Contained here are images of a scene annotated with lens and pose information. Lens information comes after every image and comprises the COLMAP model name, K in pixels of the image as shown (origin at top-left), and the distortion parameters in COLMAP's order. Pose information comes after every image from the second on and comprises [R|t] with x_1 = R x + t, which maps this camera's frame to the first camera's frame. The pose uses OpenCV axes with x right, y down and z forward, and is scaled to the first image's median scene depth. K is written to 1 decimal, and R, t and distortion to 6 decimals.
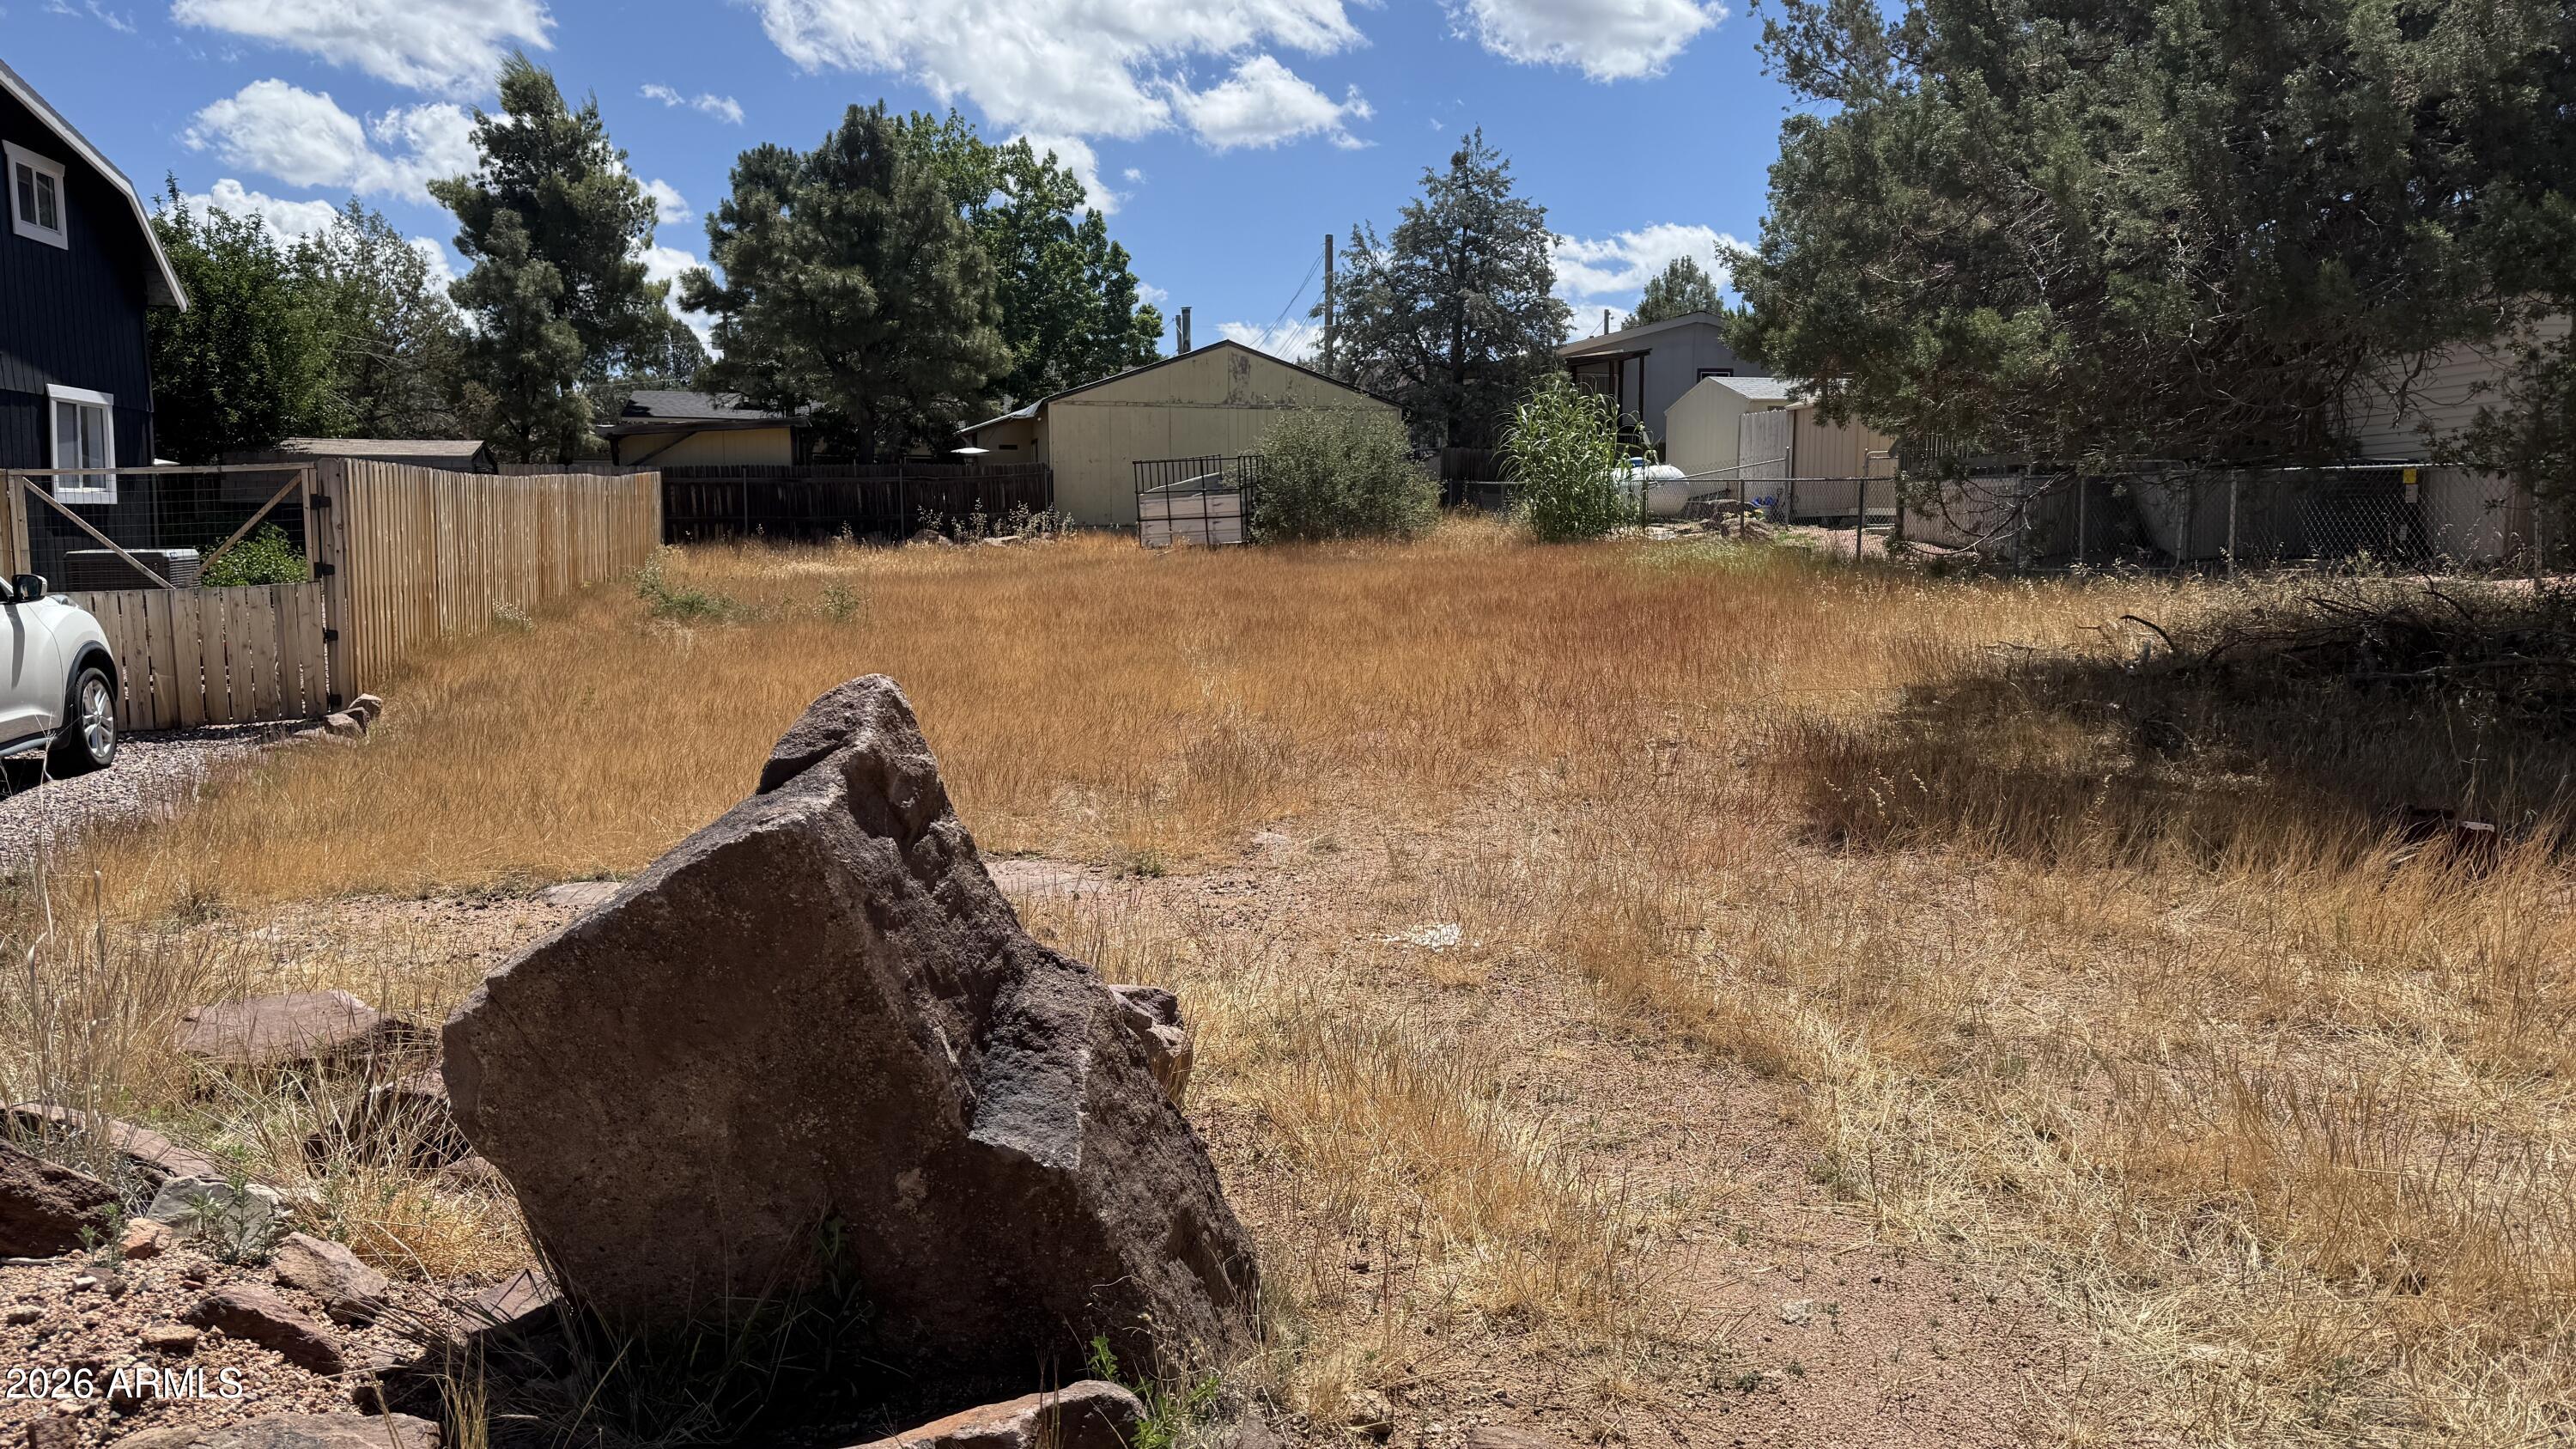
lens RADIAL K [[1773.1, 0, 1272.8], [0, 1773.1, 716.0], [0, 0, 1]] dist [0.054189, -0.055511]
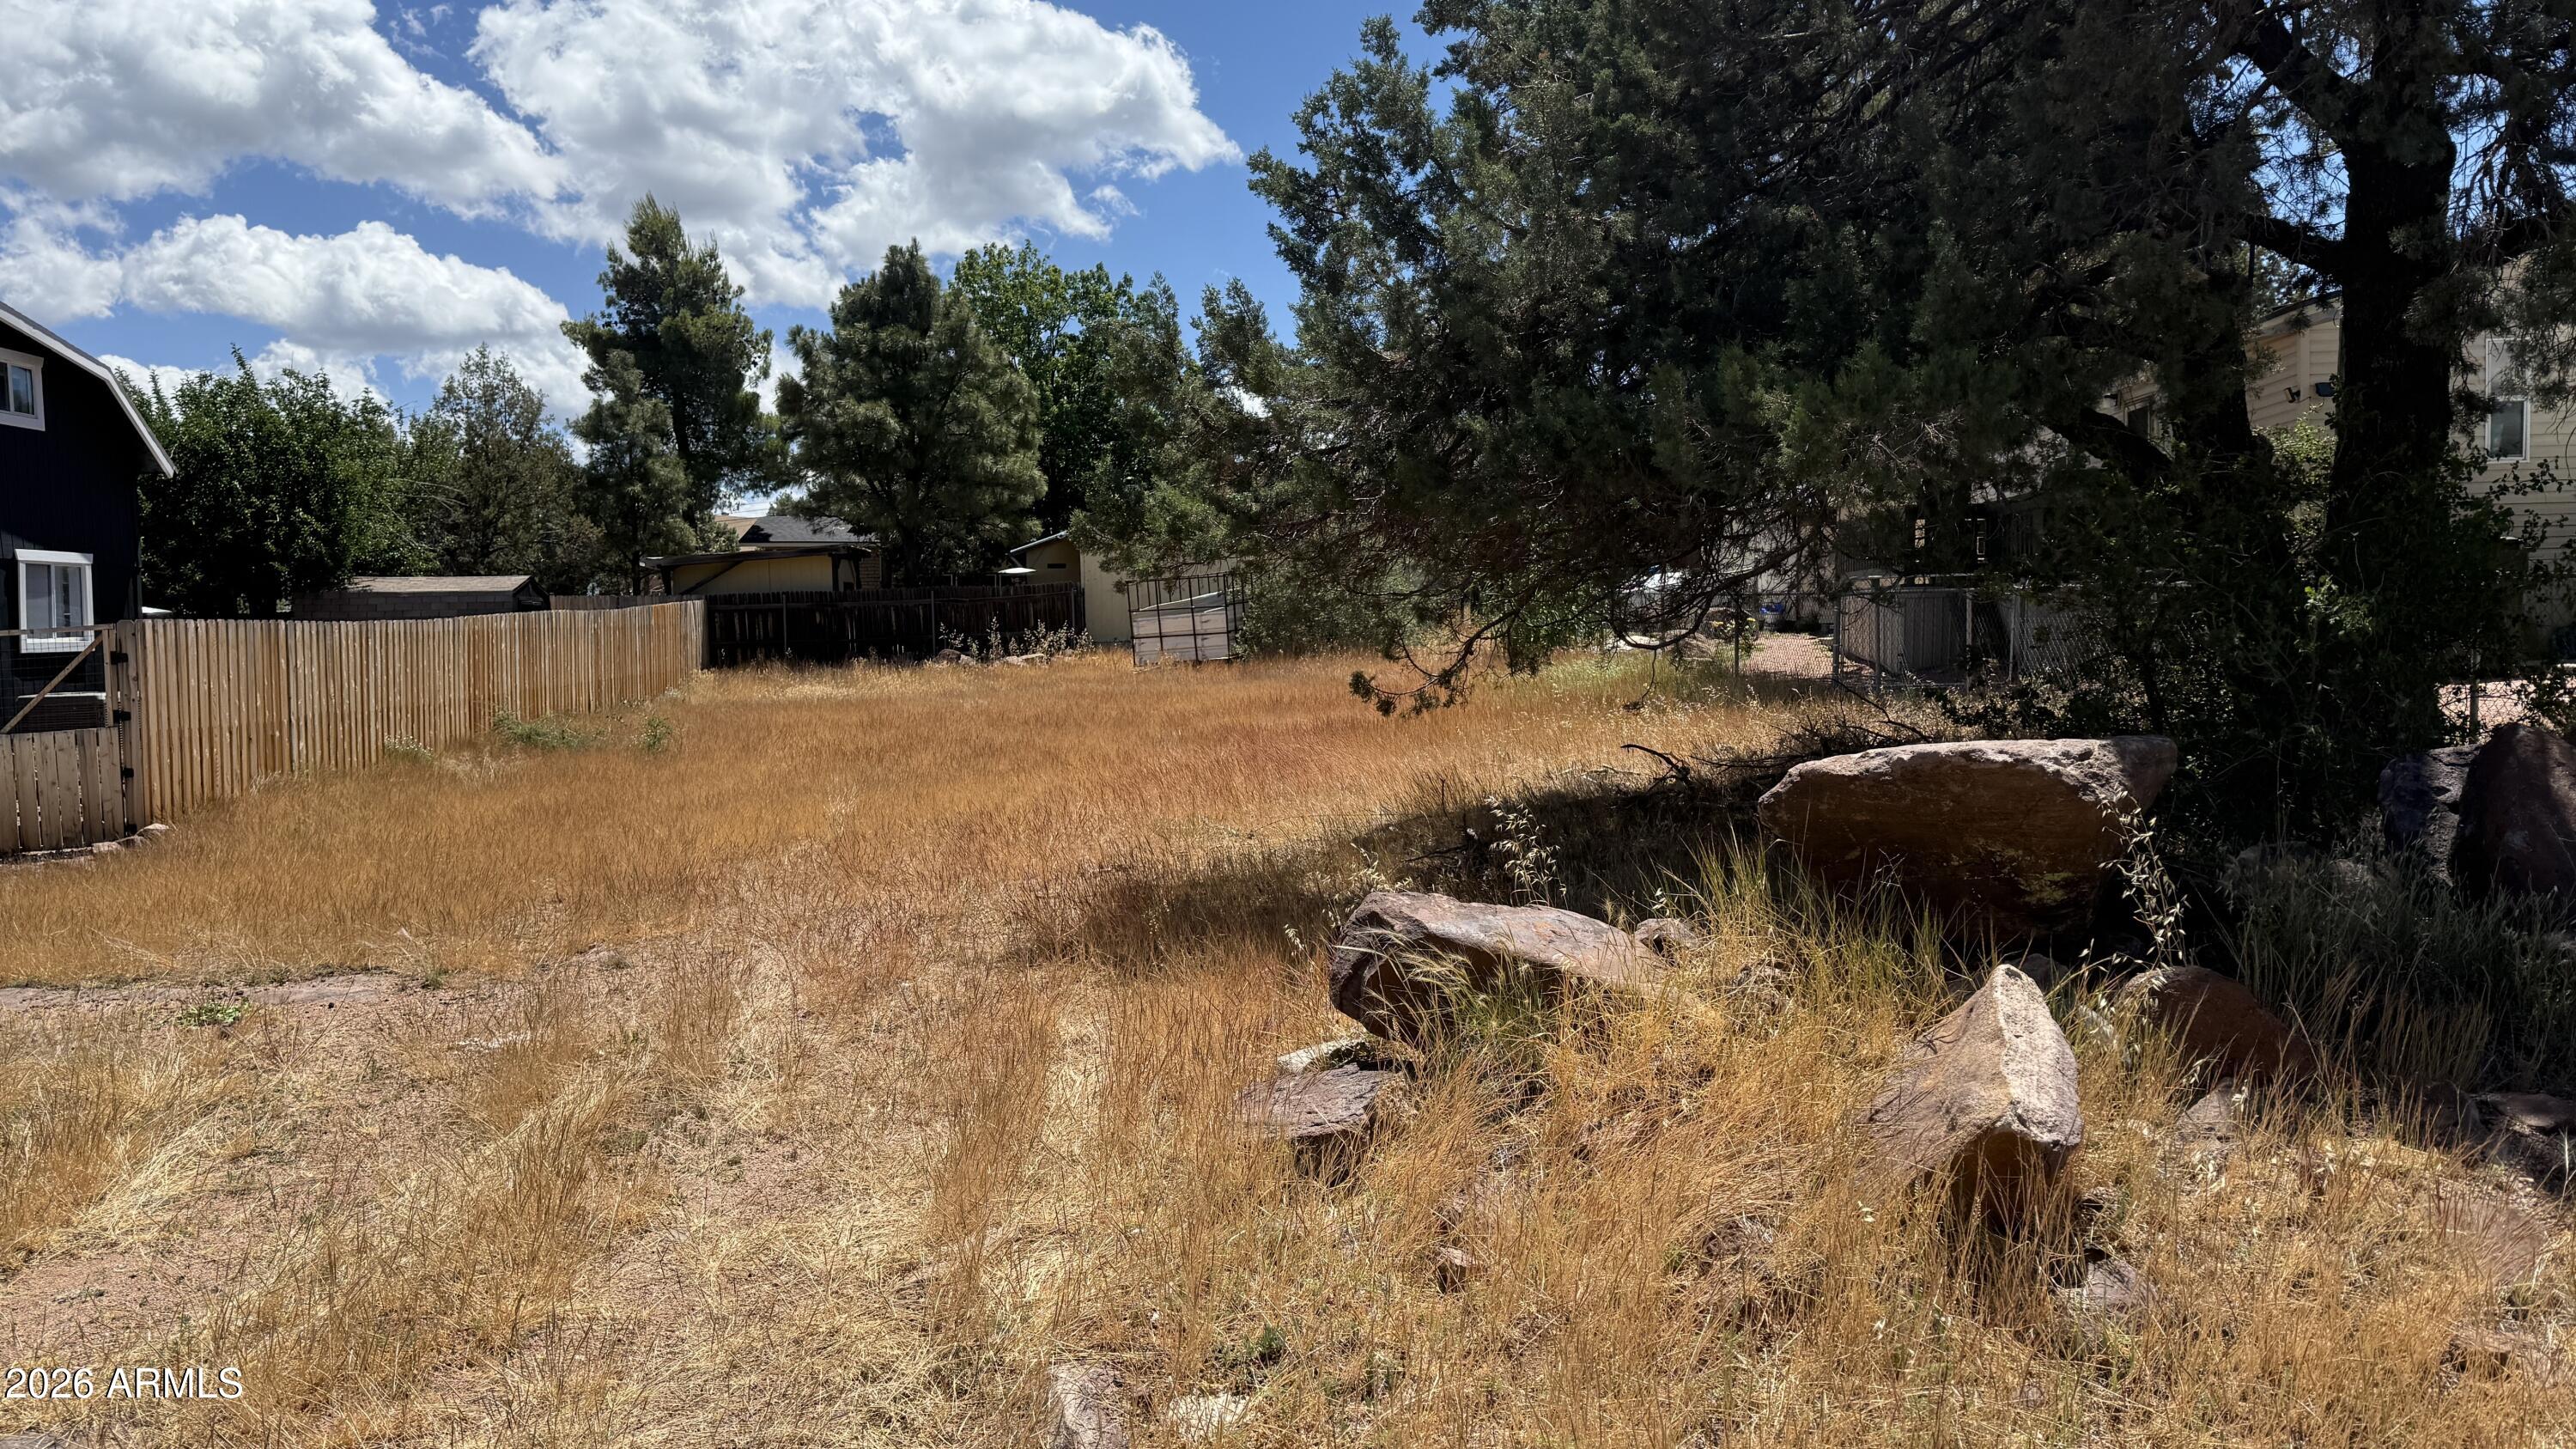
lens RADIAL K [[1836.9, 0, 1291.4], [0, 1836.9, 733.5], [0, 0, 1]] dist [0.058524, -0.056777]
pose [[0.992793, -0.011717, -0.119265, 0.146043], [0.005931, 0.998793, -0.048750, -0.003079], [0.119692, 0.047691, 0.991665, -0.039526]]
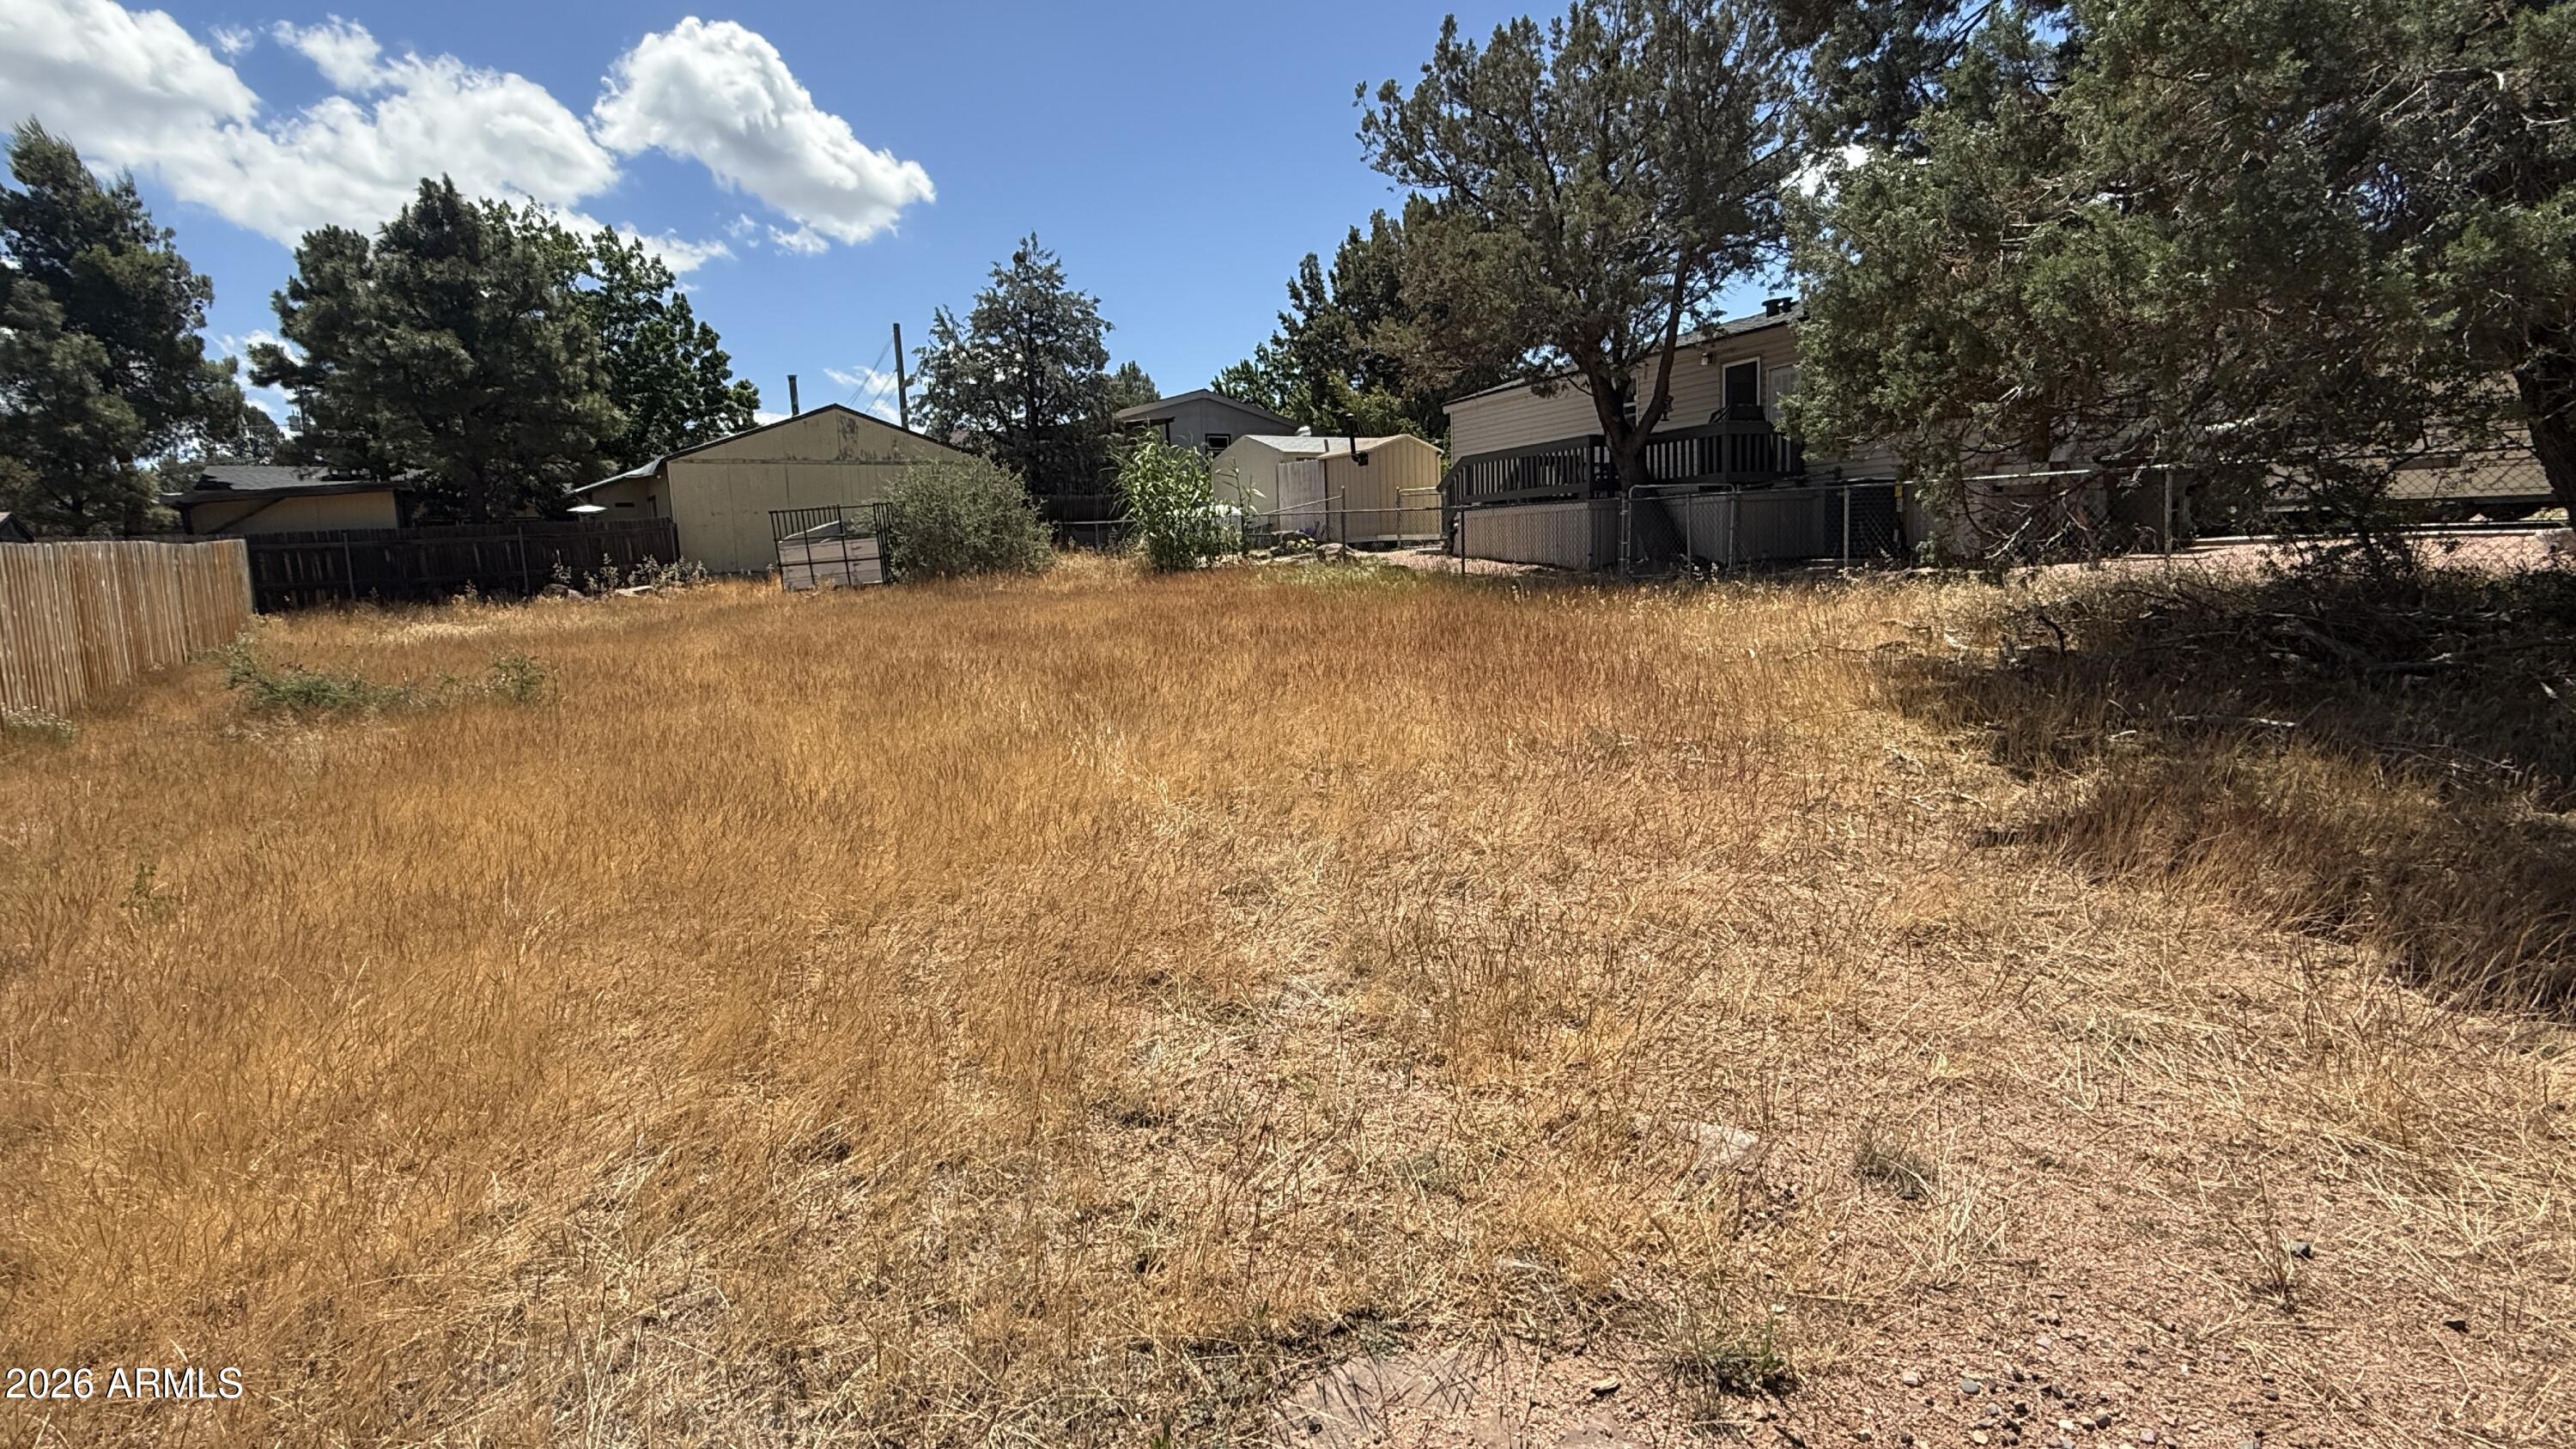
lens RADIAL K [[1260.1, 0, 1309.4], [0, 1260.1, 746.1], [0, 0, 1]] dist [-0.014831, 0.000020]
pose [[0.930896, -0.090508, 0.353894, -0.057676], [0.075984, 0.995605, 0.054754, -0.018723], [-0.357294, -0.024080, 0.933681, 0.168339]]
